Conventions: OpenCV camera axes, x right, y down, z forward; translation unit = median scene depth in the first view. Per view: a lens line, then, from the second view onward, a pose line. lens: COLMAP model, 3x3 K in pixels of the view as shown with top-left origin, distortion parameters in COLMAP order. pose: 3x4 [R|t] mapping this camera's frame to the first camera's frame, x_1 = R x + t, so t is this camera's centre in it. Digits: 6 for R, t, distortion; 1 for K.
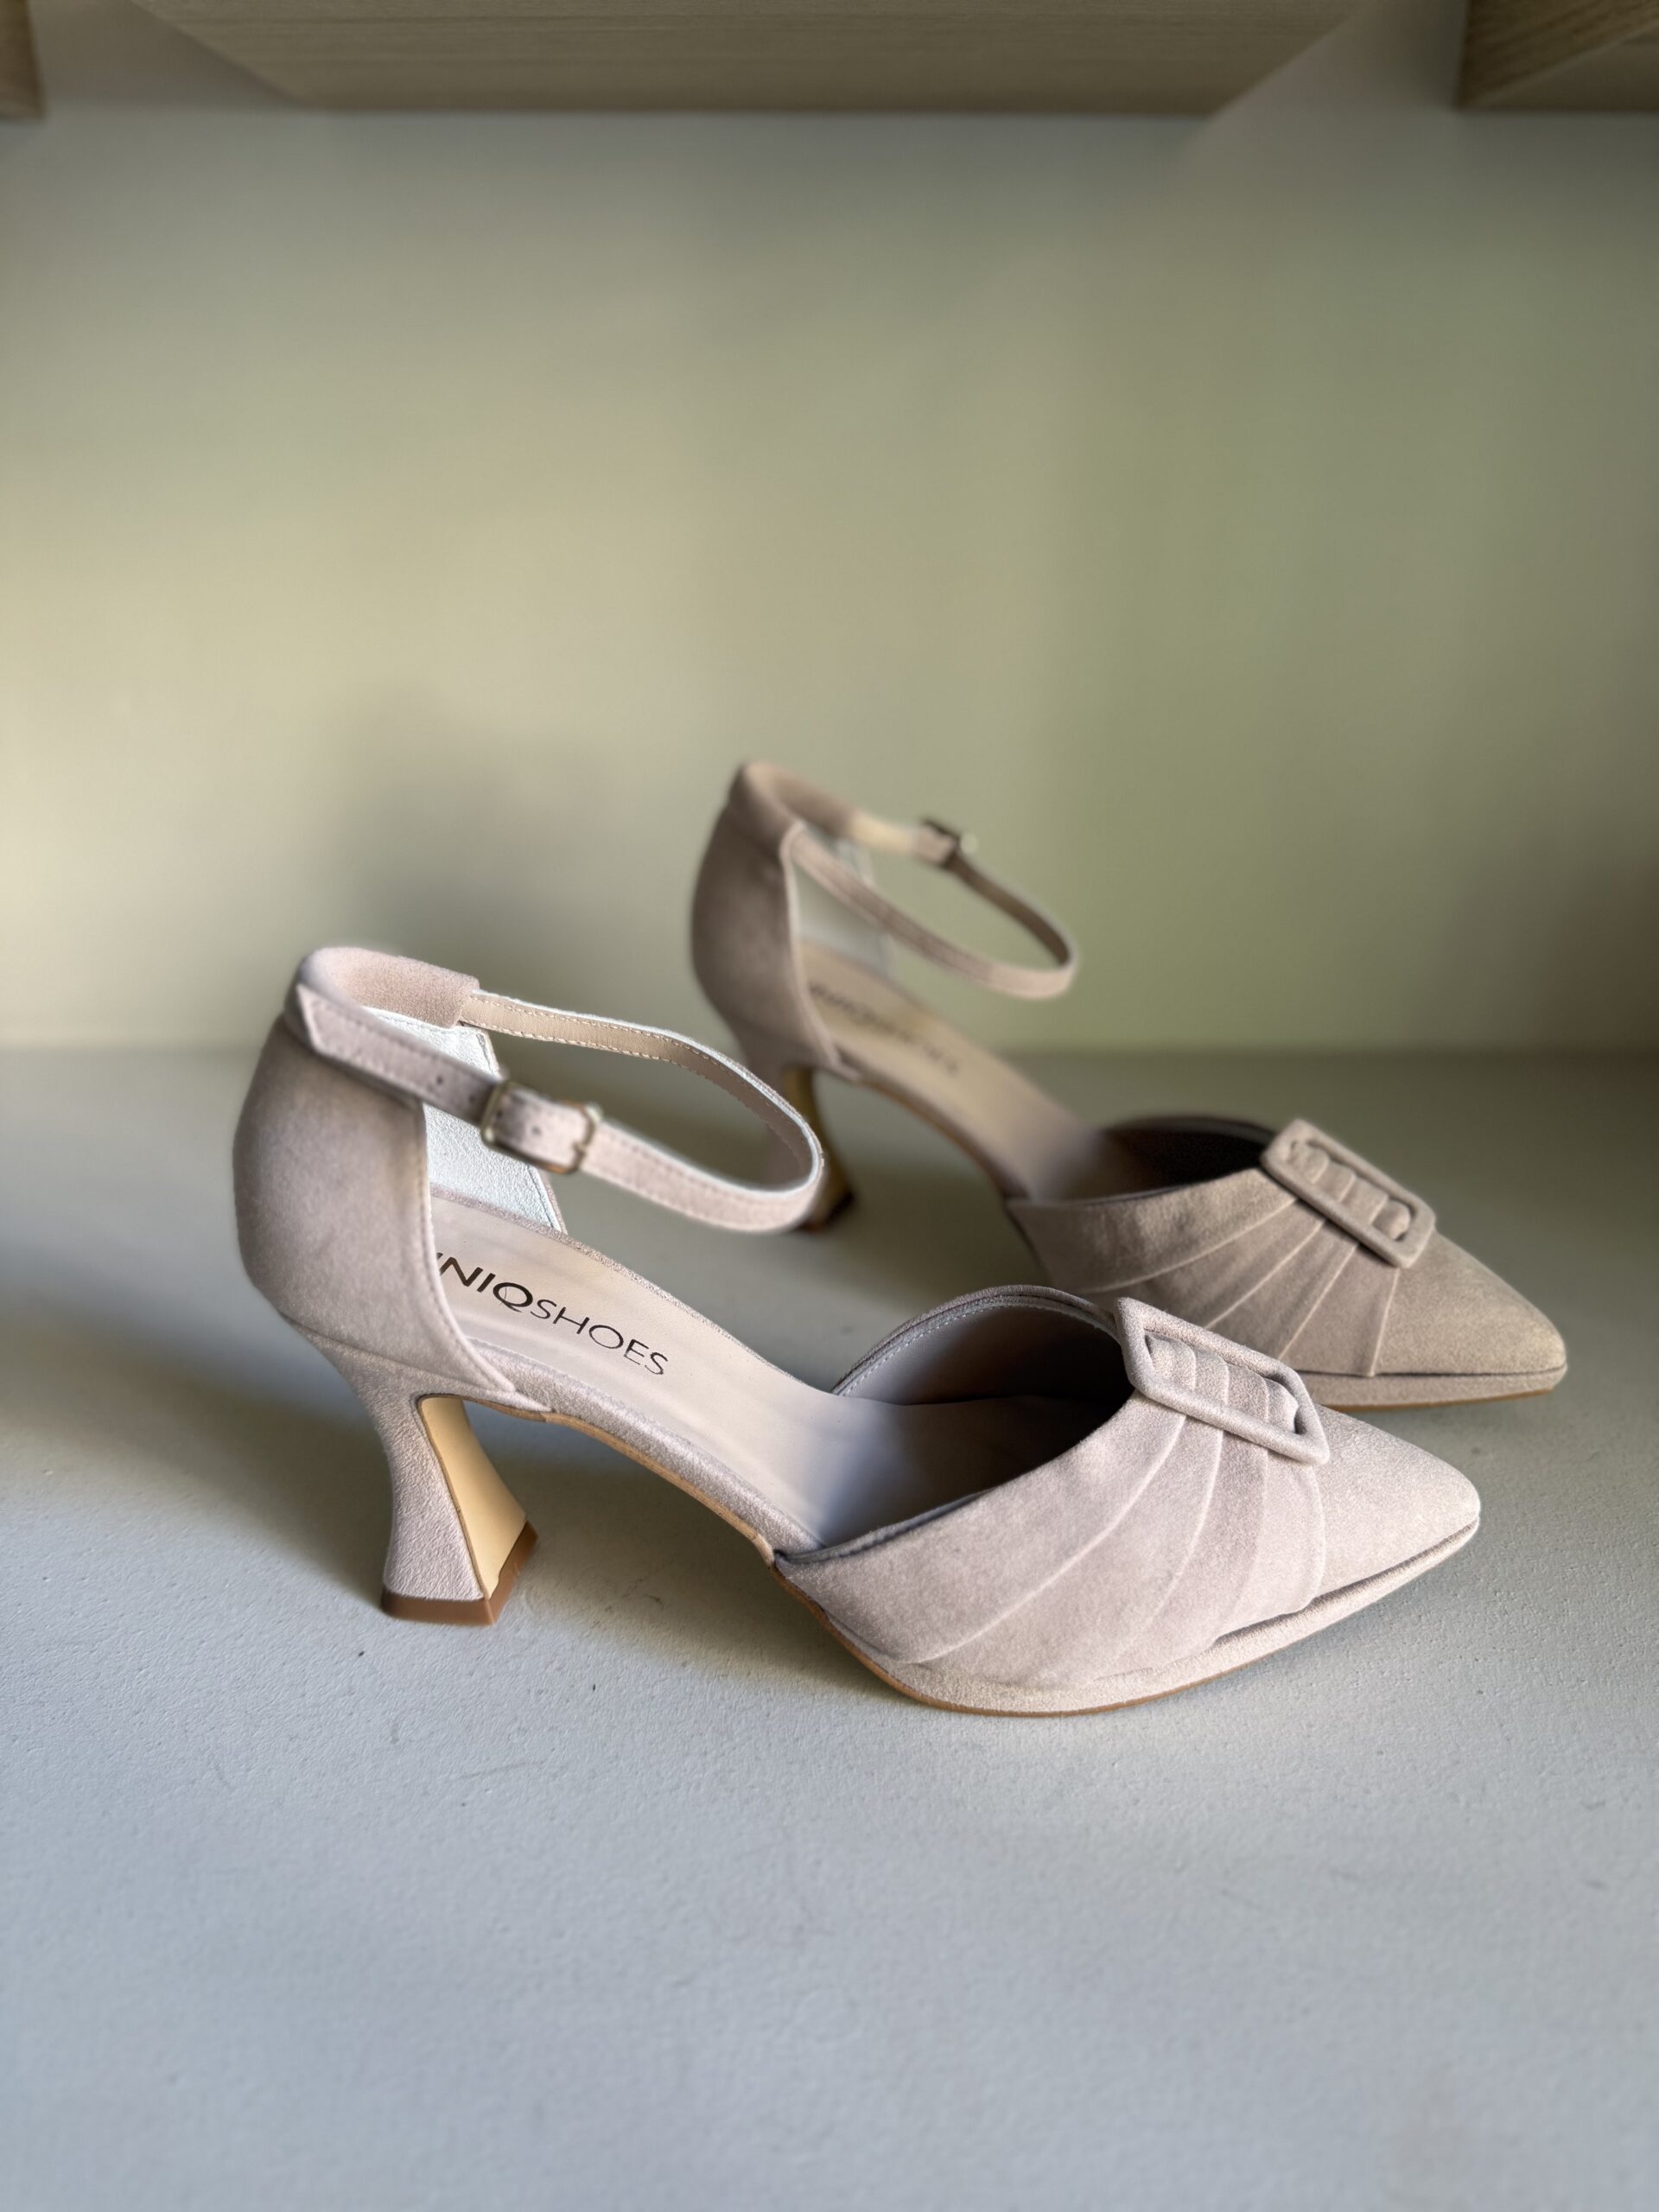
lens RADIAL K [[1594.7, 0, 807.4], [0, 1594.7, 1105.1], [0, 0, 1]] dist [-0.028551, -0.006752]
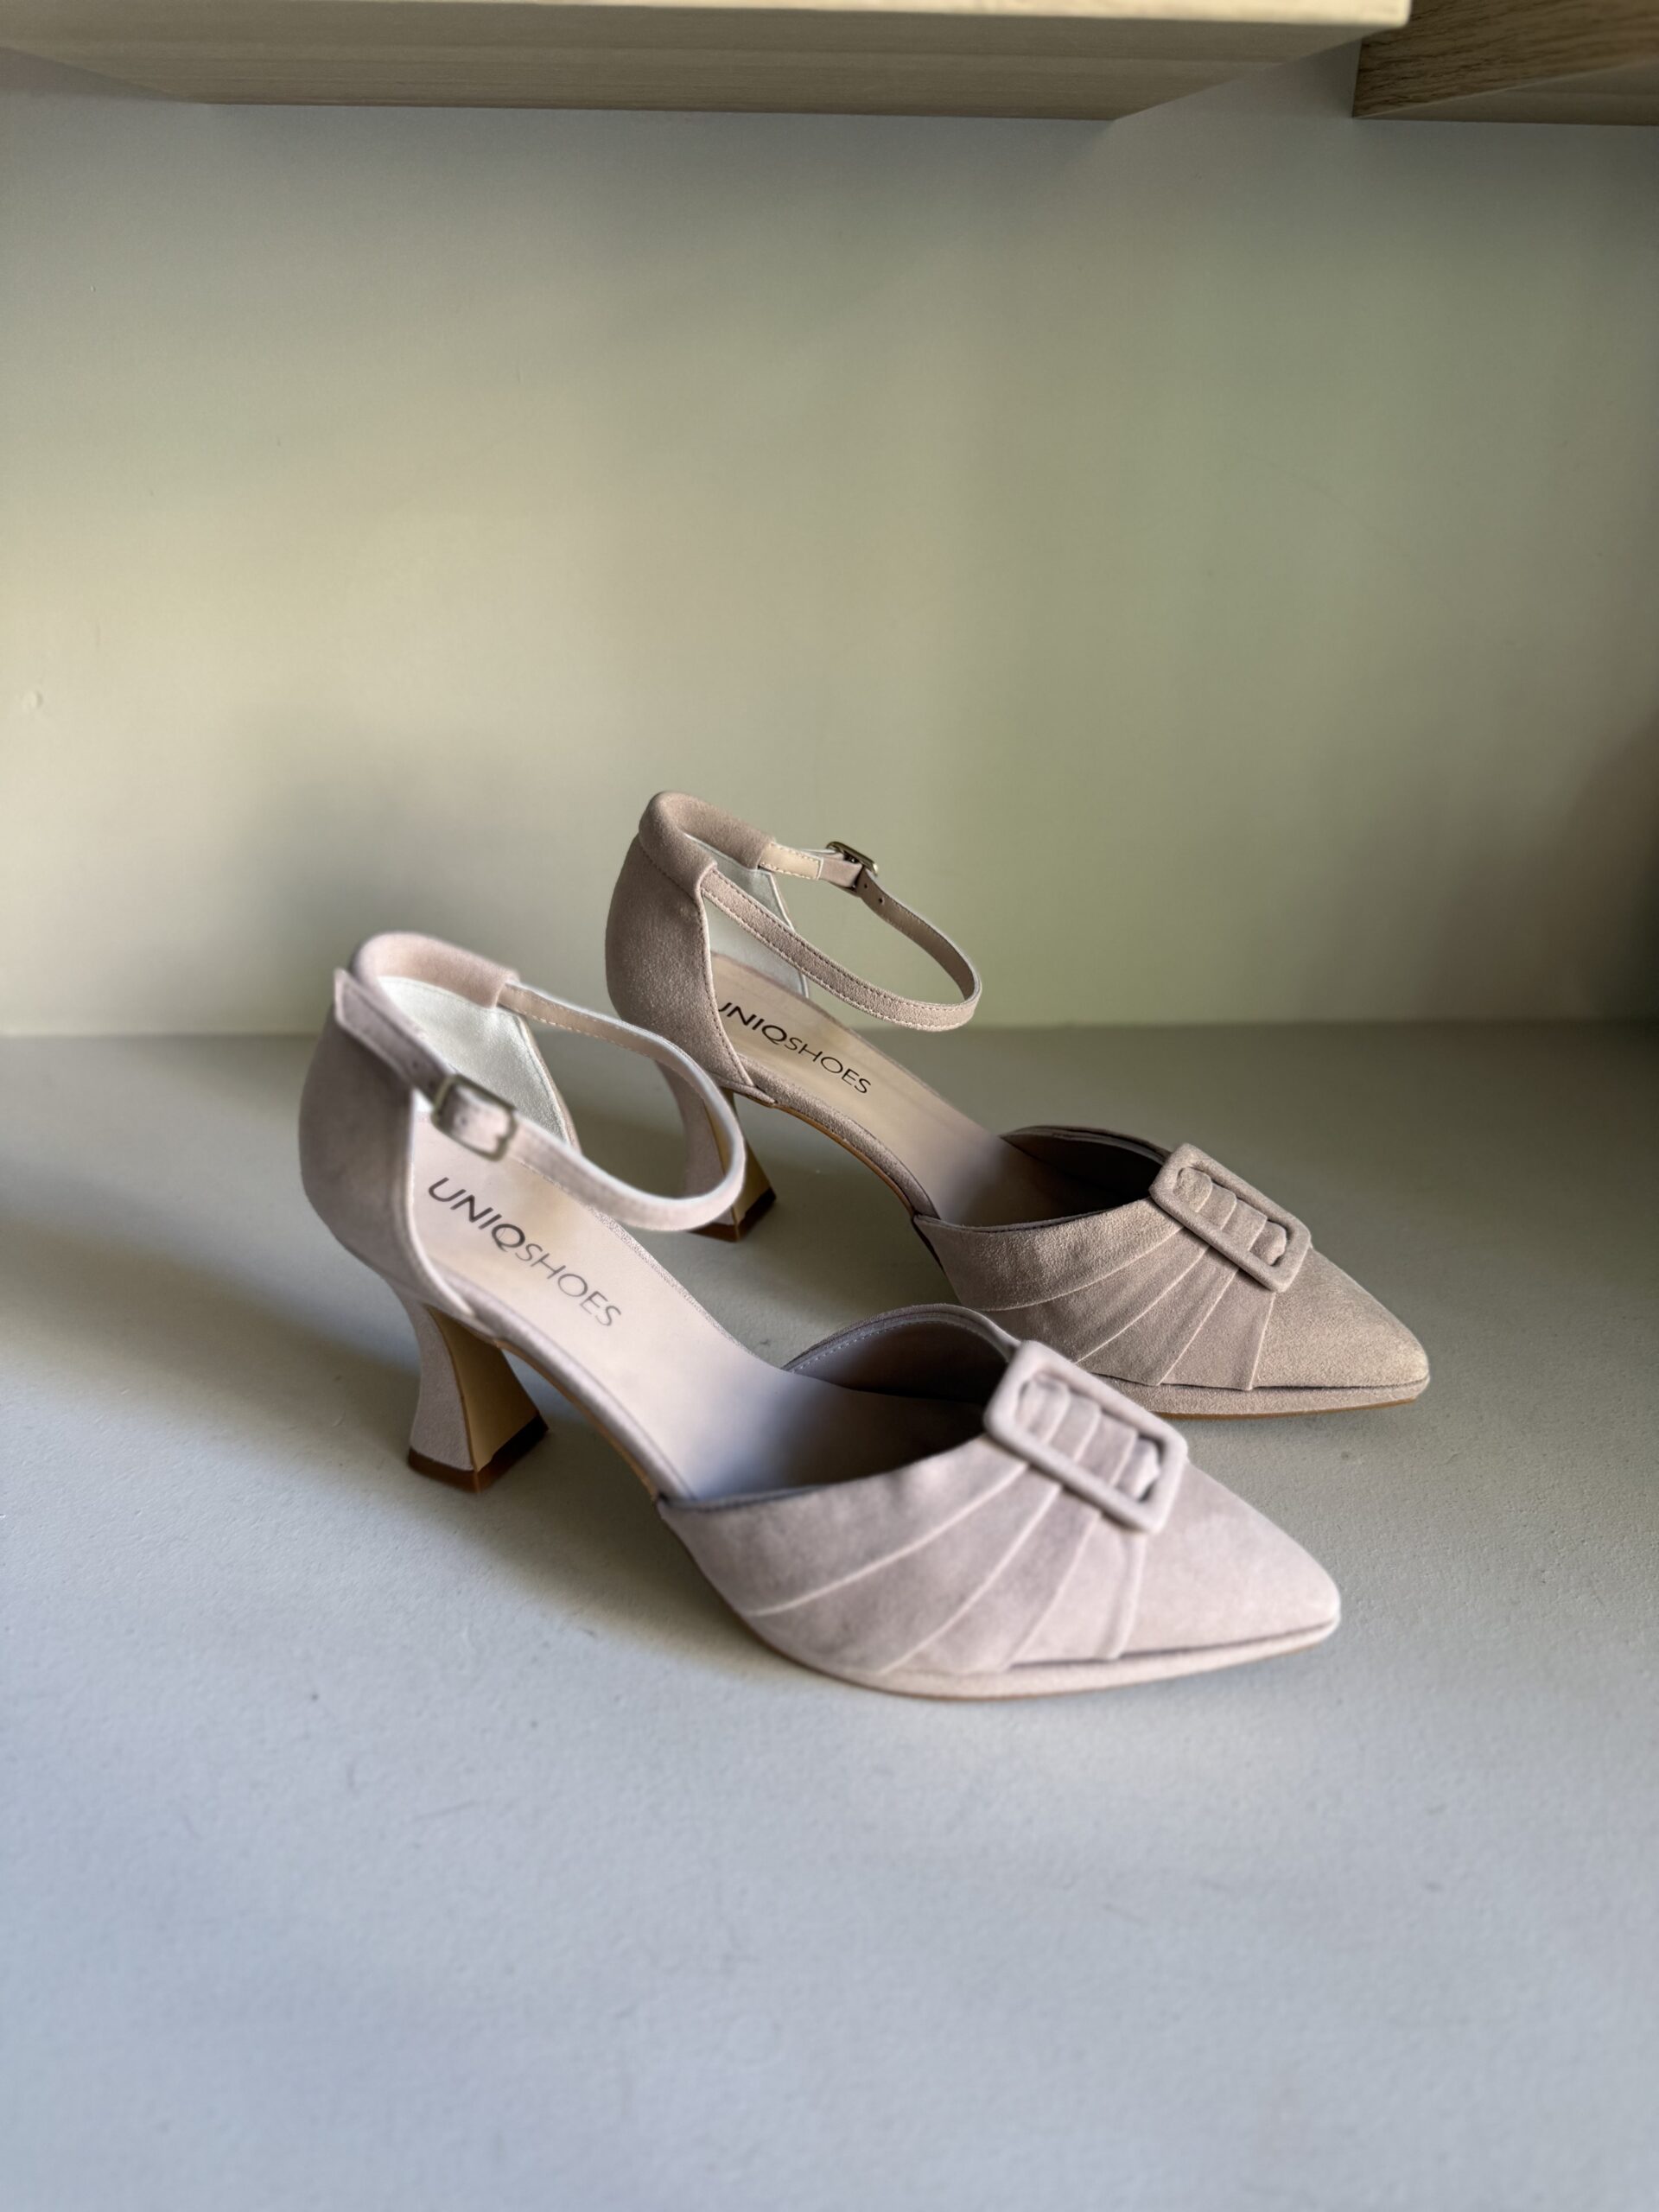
lens RADIAL K [[1594.7, 0, 810.5], [0, 1594.7, 1085.9], [0, 0, 1]] dist [-0.028551, -0.006752]
pose [[0.998469, -0.015088, 0.053225, 0.002559], [0.011334, 0.997473, 0.070143, -0.145830], [-0.054149, -0.069433, 0.996116, -0.058486]]
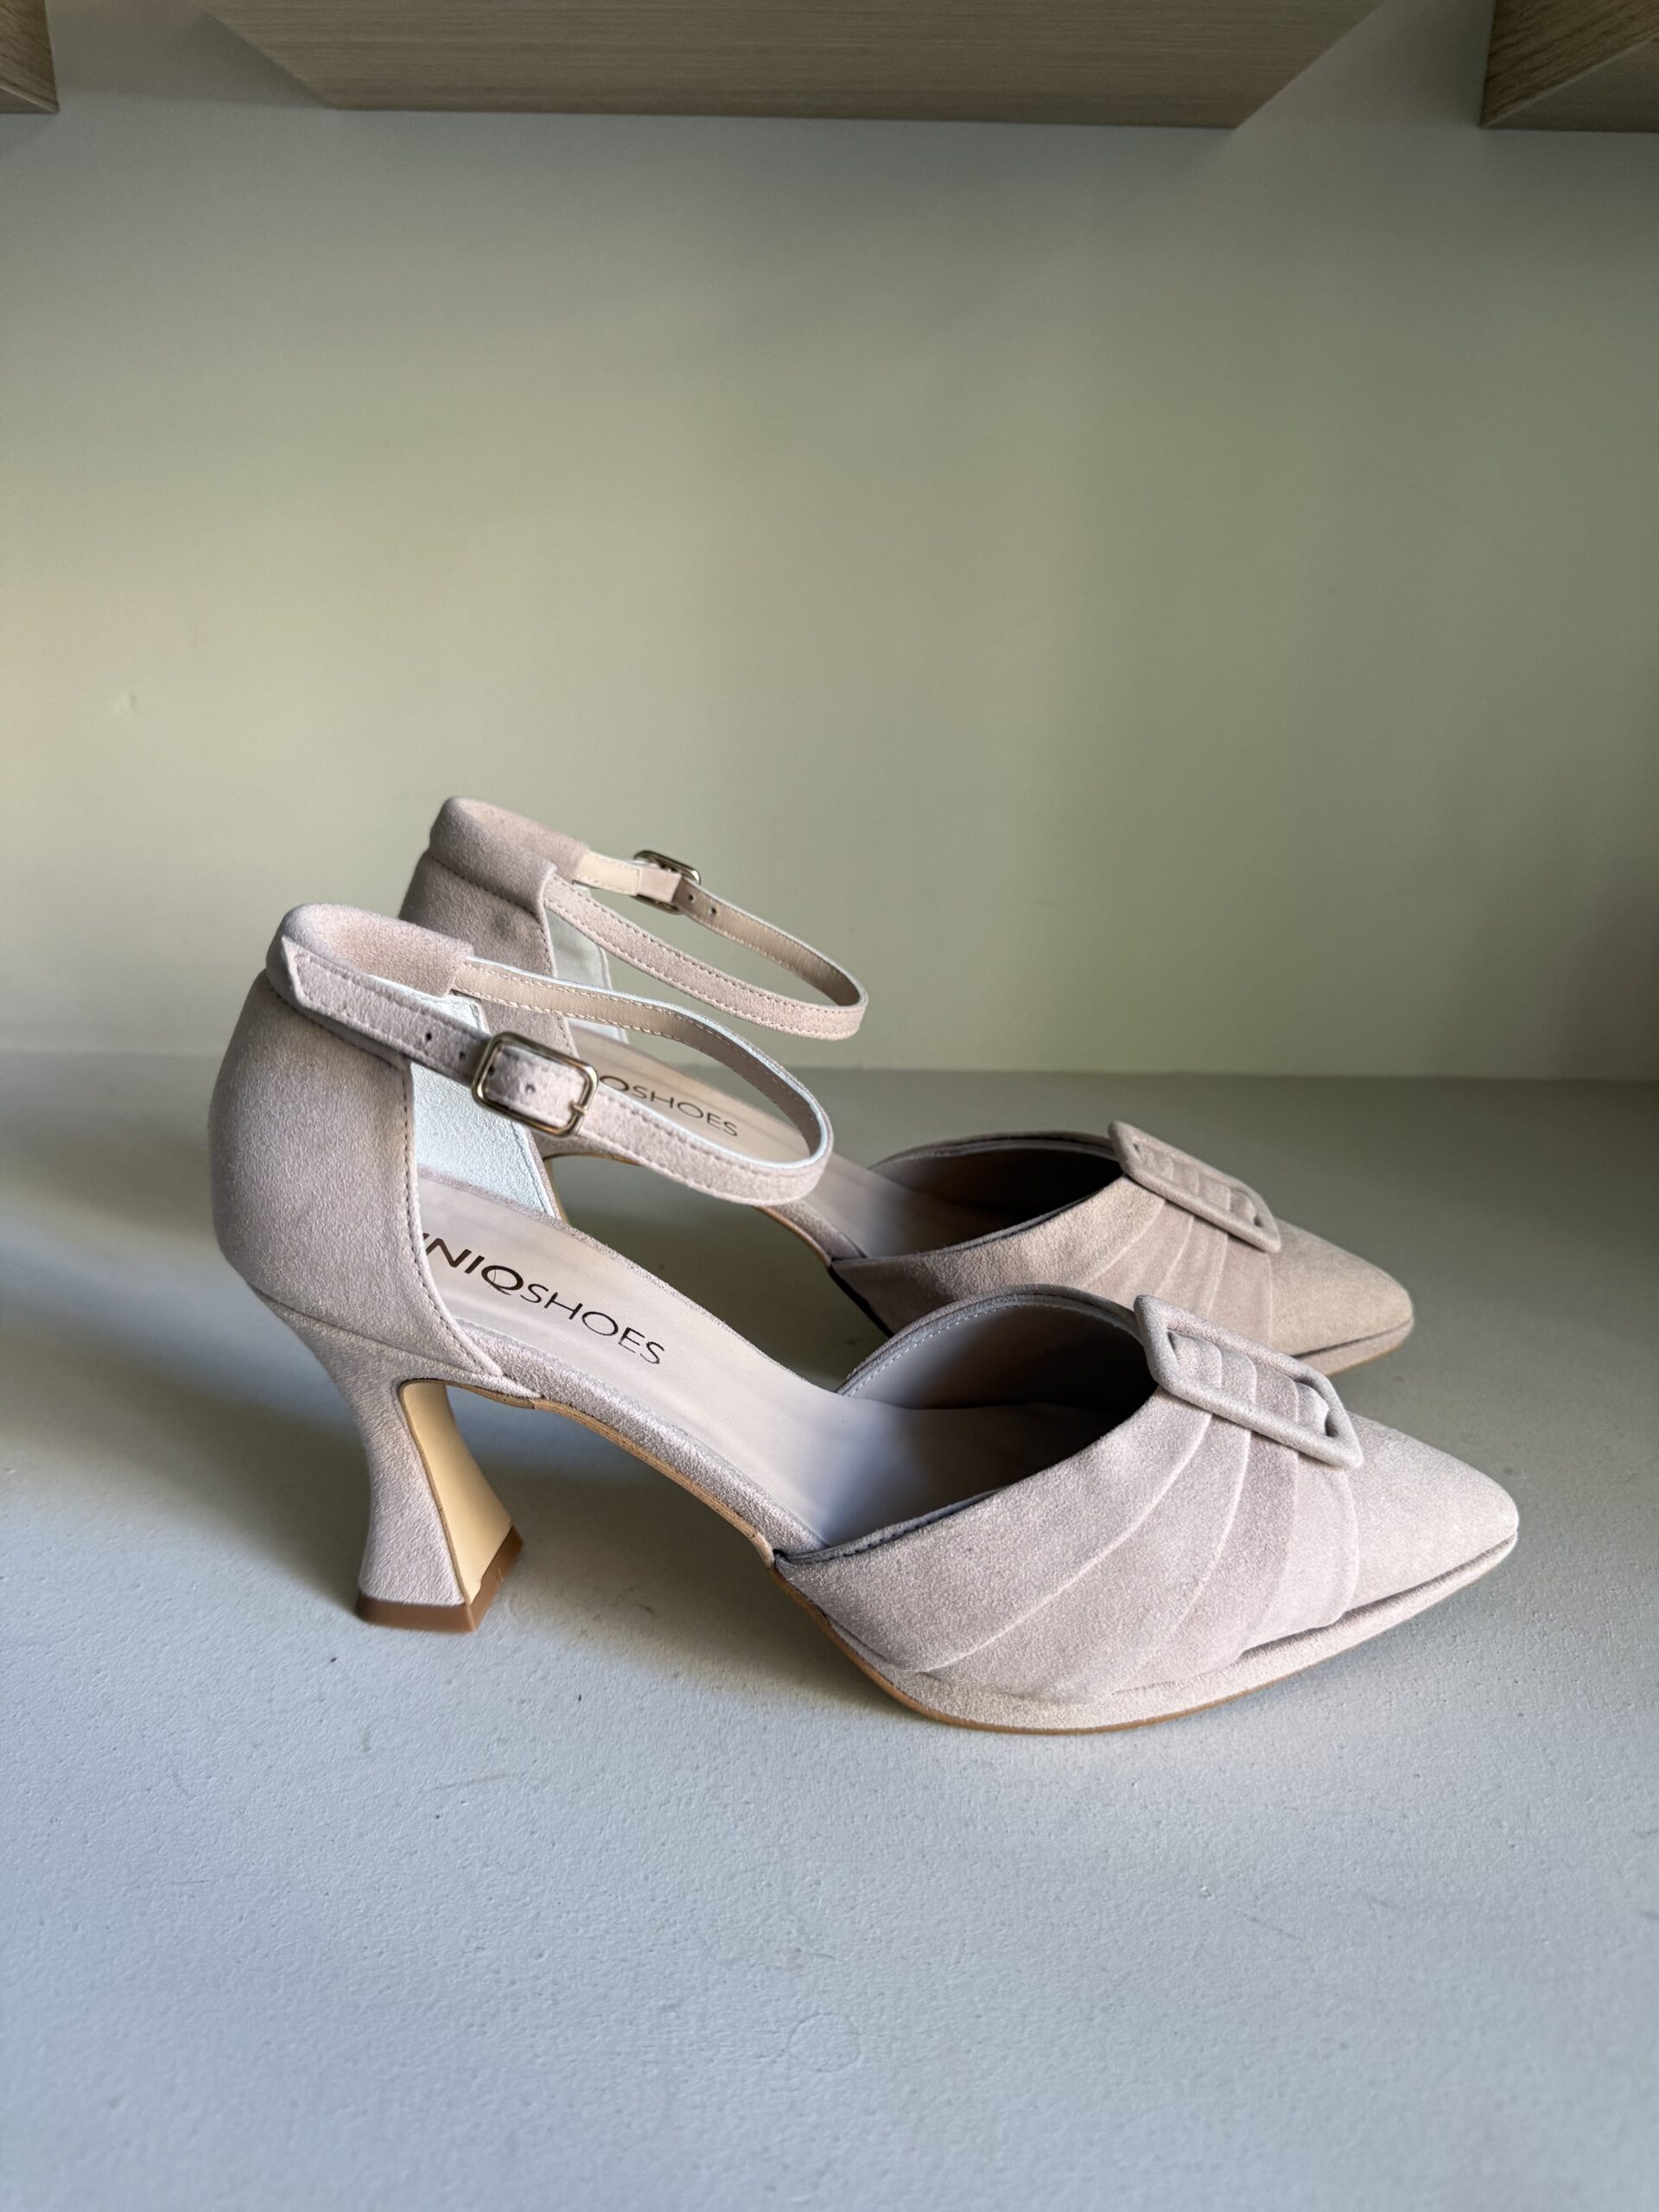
lens RADIAL K [[1594.7, 0, 811.2], [0, 1594.7, 1117.6], [0, 0, 1]] dist [-0.028551, -0.006752]
pose [[0.999882, 0.014986, 0.003385, -0.006052], [-0.014867, 0.999353, -0.032756, 0.054310], [-0.003874, 0.032702, 0.999458, 0.050470]]
